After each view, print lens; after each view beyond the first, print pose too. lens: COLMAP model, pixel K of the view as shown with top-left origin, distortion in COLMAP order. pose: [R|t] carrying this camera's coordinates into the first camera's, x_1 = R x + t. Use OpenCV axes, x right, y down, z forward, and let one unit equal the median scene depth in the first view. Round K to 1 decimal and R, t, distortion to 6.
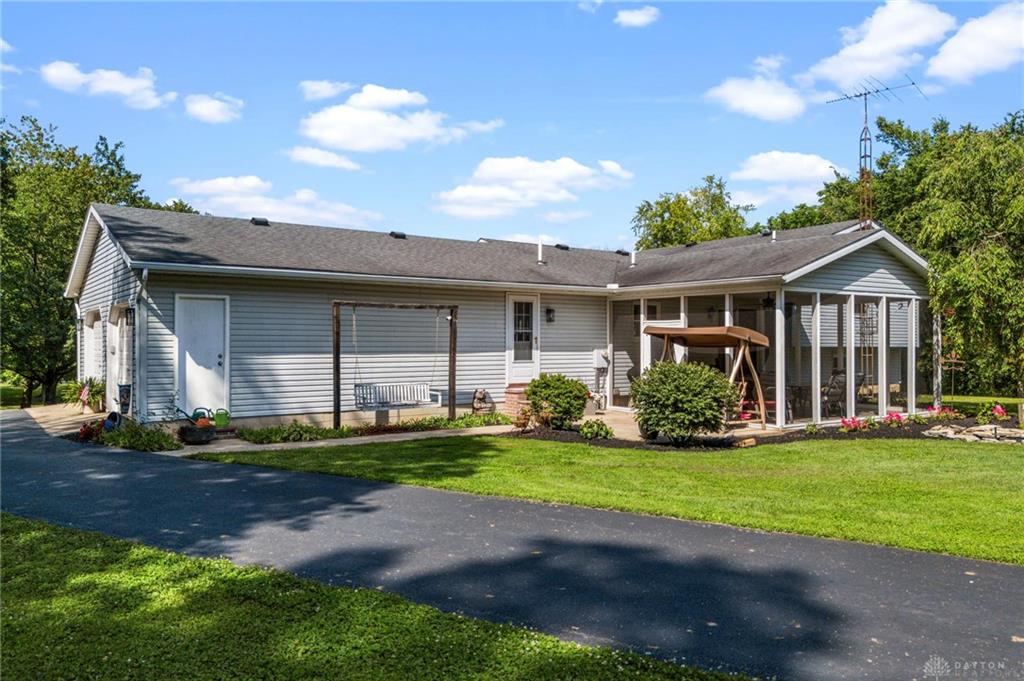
lens RADIAL K [[764.0, 0, 516.6], [0, 764.0, 340.6], [0, 0, 1]] dist [0.063169, -0.060717]
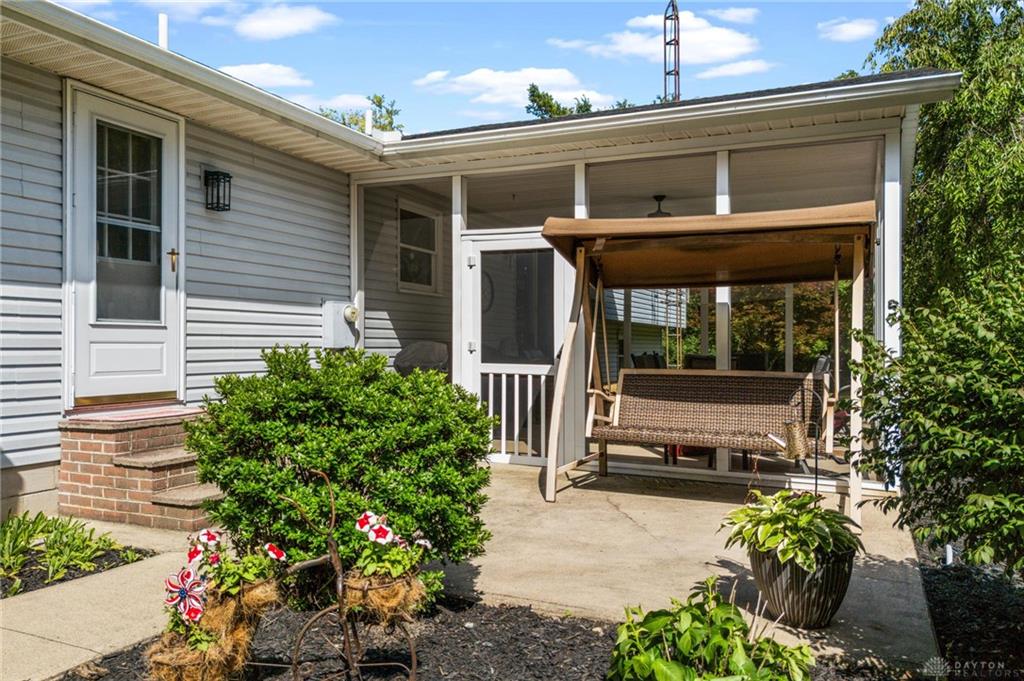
lens RADIAL K [[764.0, 0, 516.6], [0, 764.0, 340.6], [0, 0, 1]] dist [0.063169, -0.060717]
pose [[0.860459, 0.003723, 0.509507, -0.015697], [-0.003783, 0.999992, -0.000918, 0.033415], [-0.509506, -0.001137, 0.860466, 0.645444]]
